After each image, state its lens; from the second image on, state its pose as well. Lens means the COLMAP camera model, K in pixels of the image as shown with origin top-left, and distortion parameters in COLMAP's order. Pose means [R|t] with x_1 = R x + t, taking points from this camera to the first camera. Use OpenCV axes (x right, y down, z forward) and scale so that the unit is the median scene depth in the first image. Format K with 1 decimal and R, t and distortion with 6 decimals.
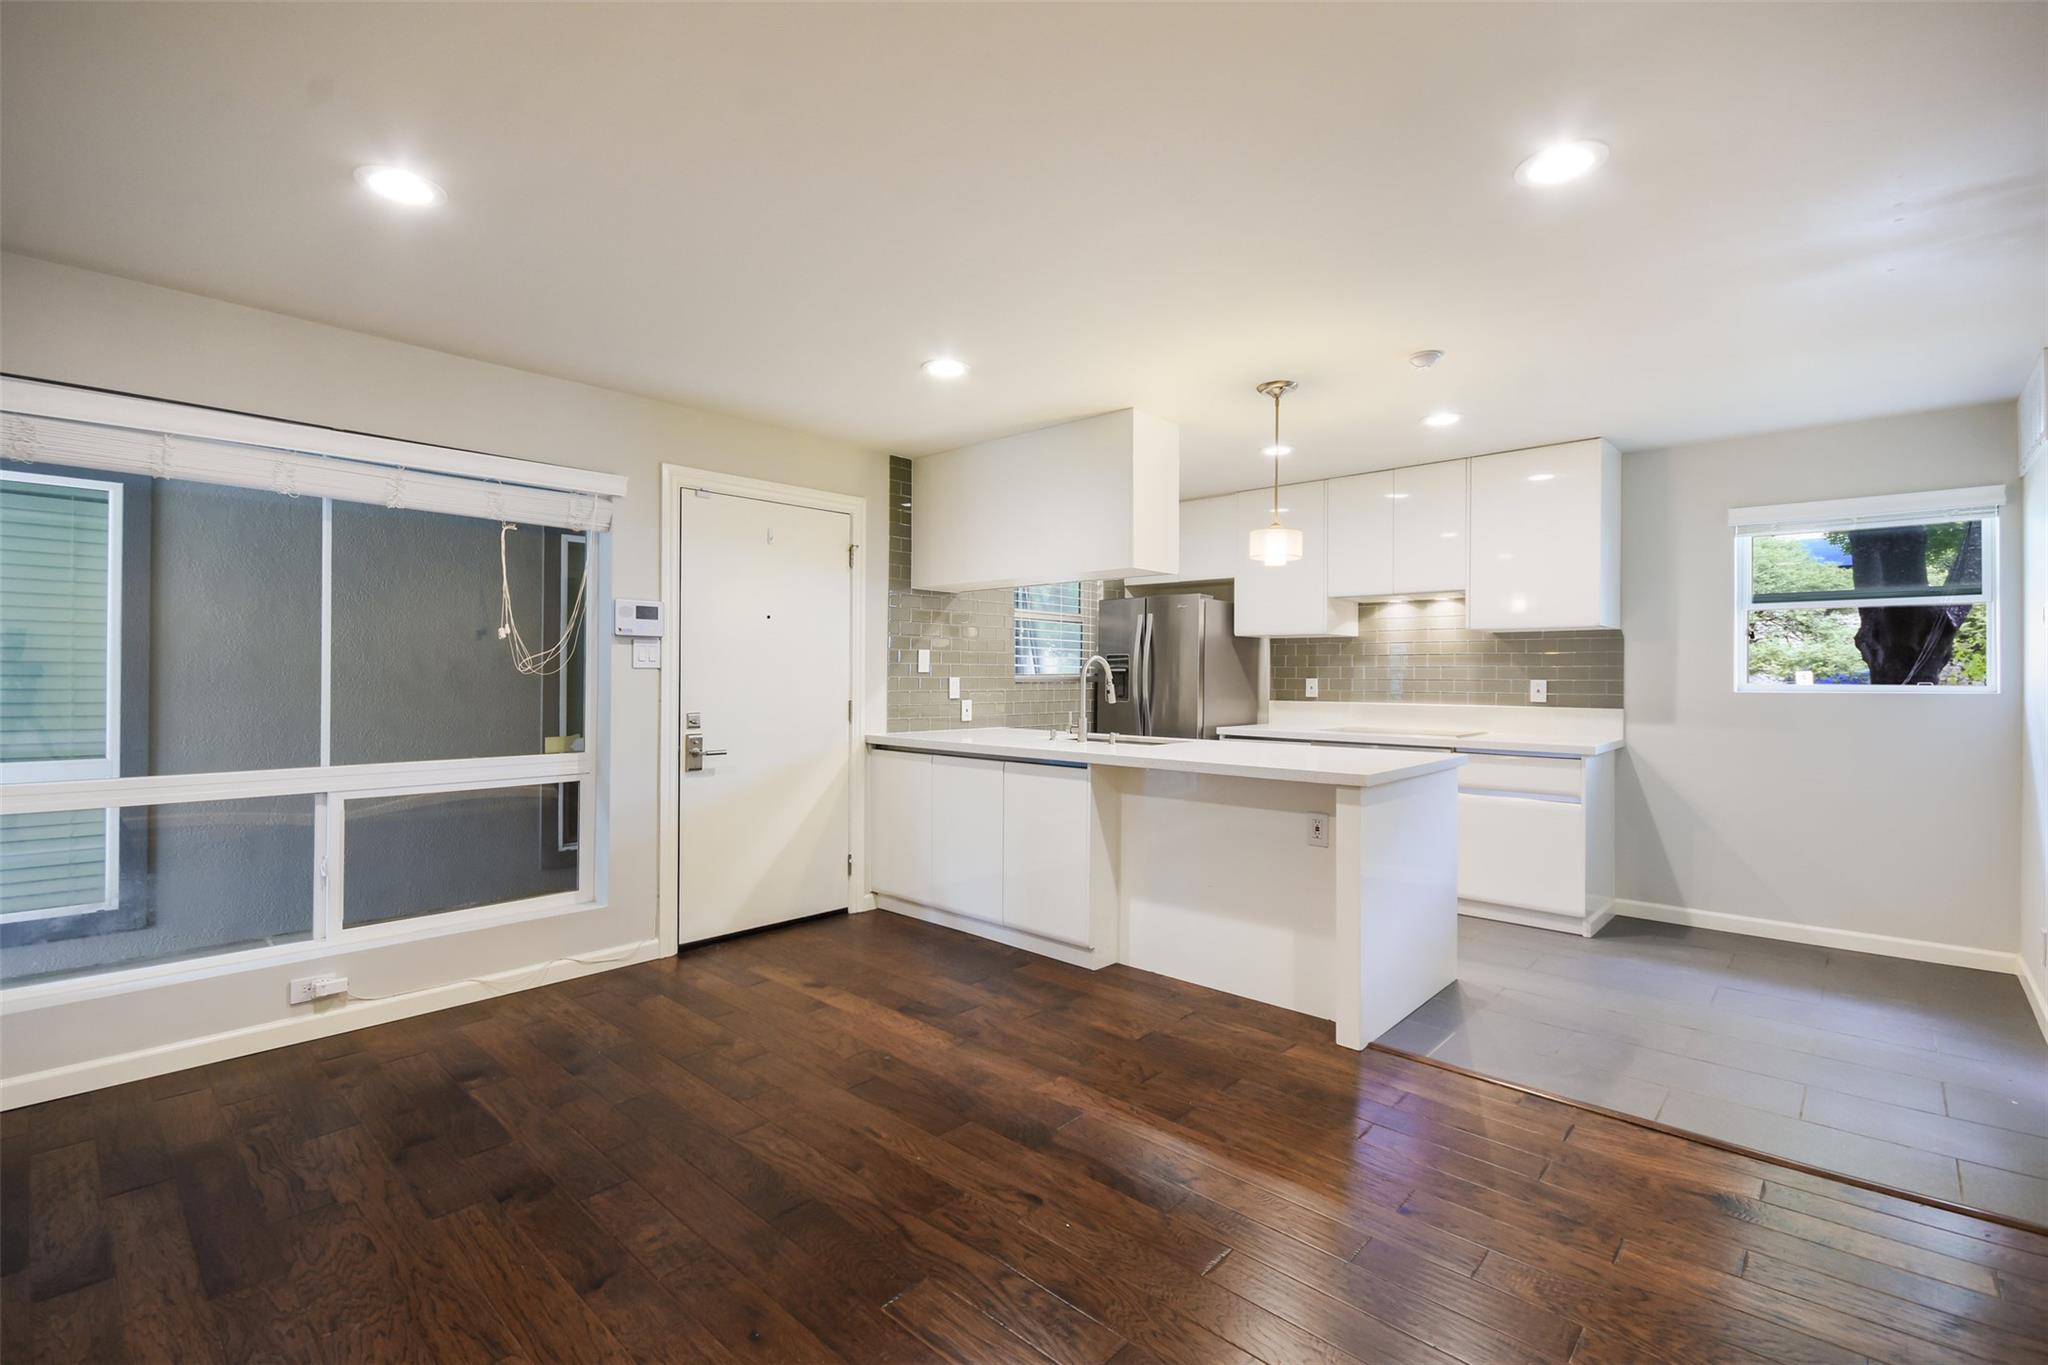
lens RADIAL K [[912.2, 0, 1006.7], [0, 912.2, 668.7], [0, 0, 1]] dist [0.015777, -0.008029]
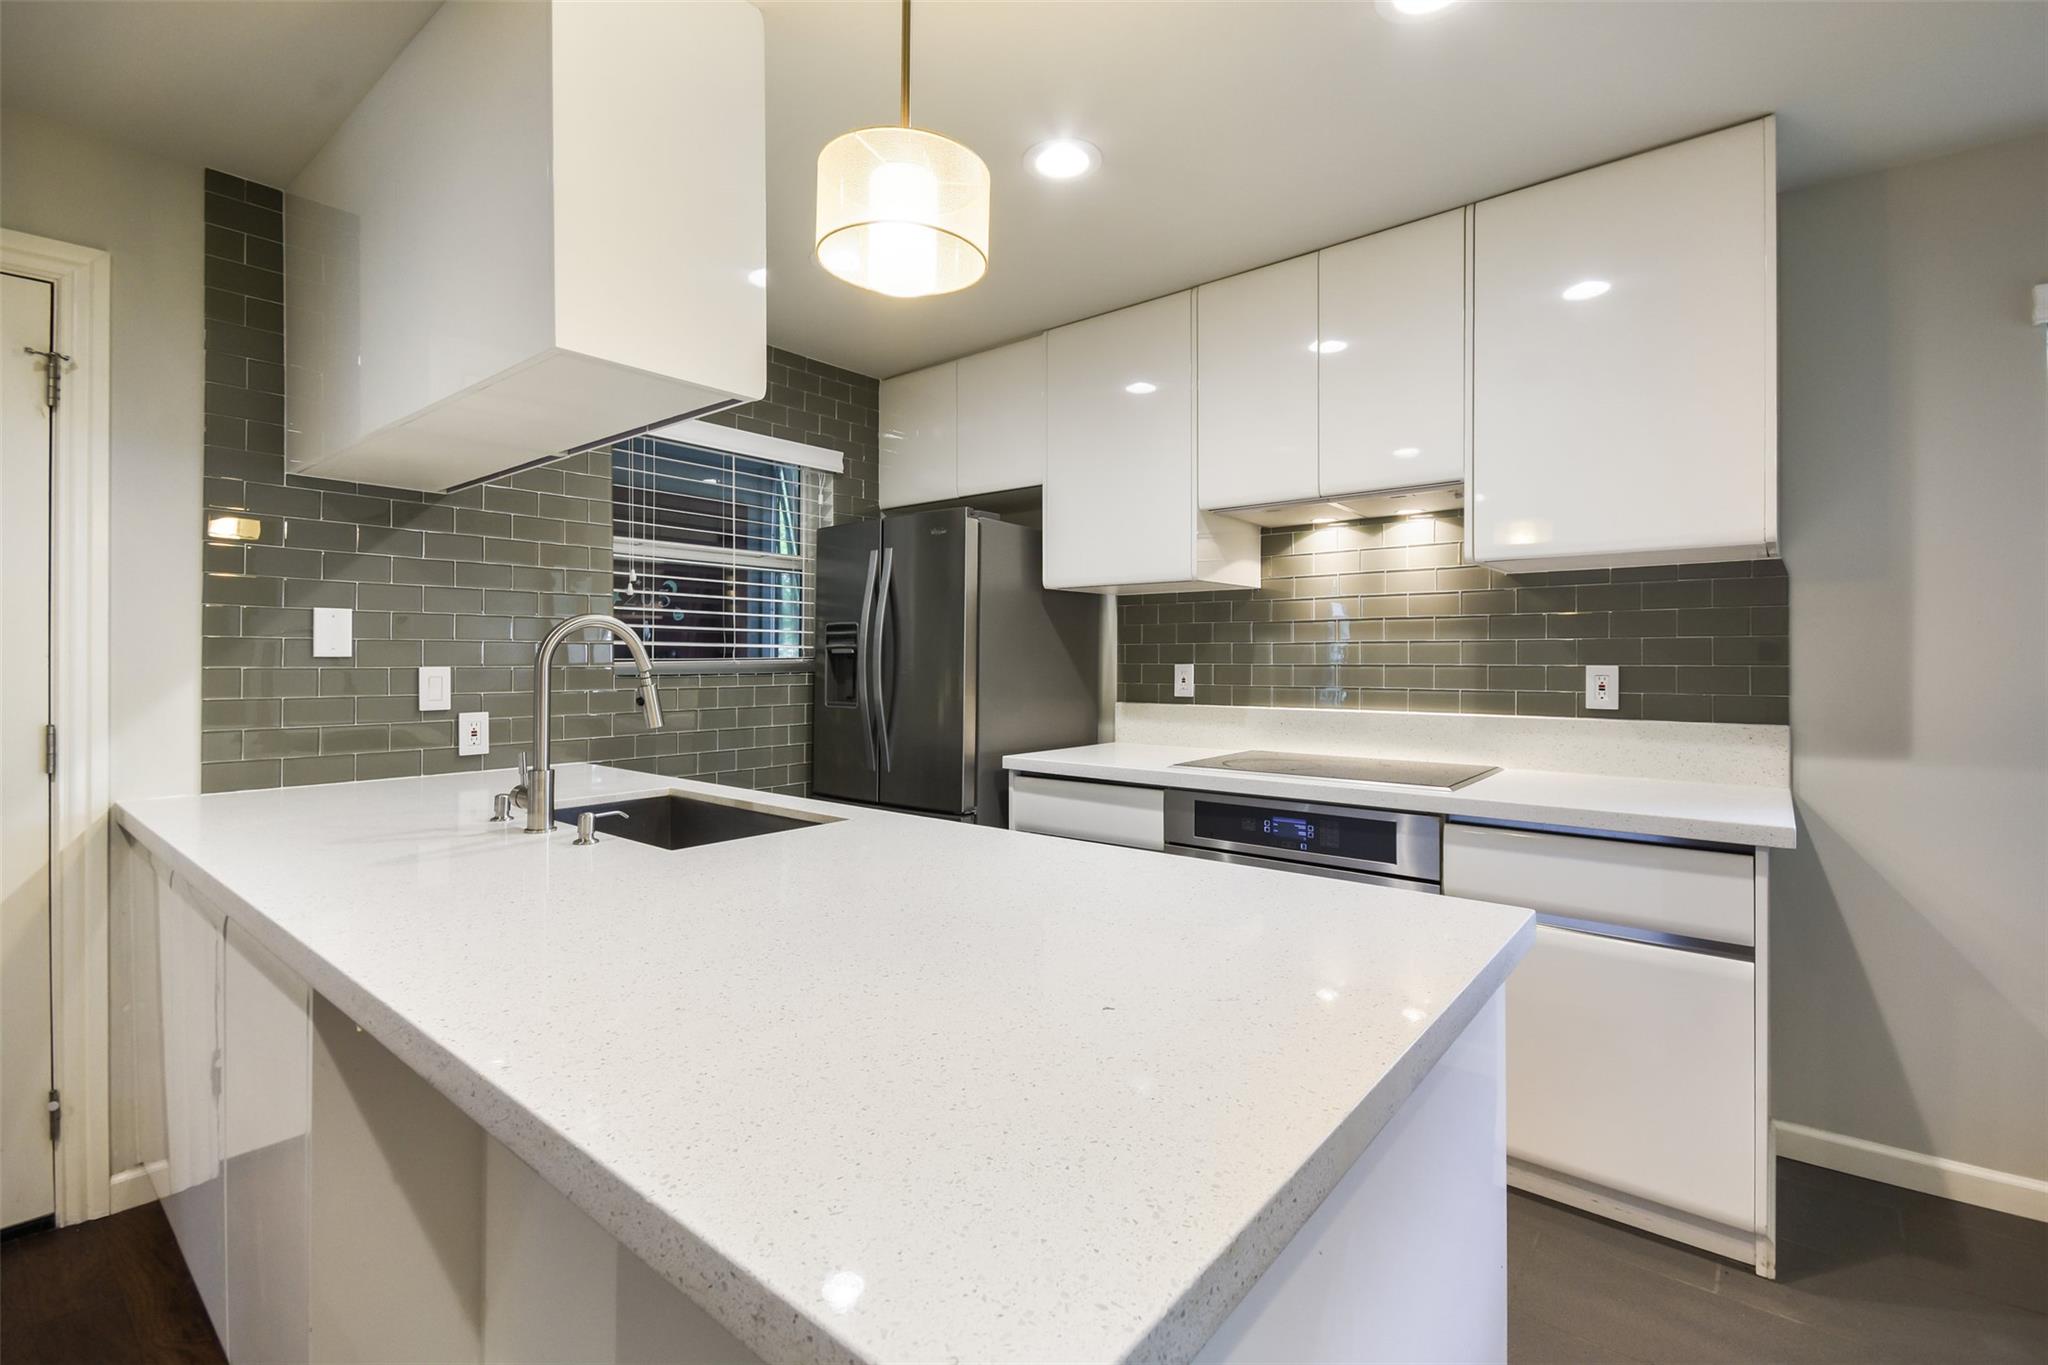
lens RADIAL K [[912.2, 0, 1008.5], [0, 912.2, 657.1], [0, 0, 1]] dist [0.015777, -0.008029]
pose [[0.998606, -0.005806, 0.052467, 0.238563], [0.005642, 0.999979, 0.003268, 0.004381], [-0.052485, -0.002967, 0.998617, 0.536072]]
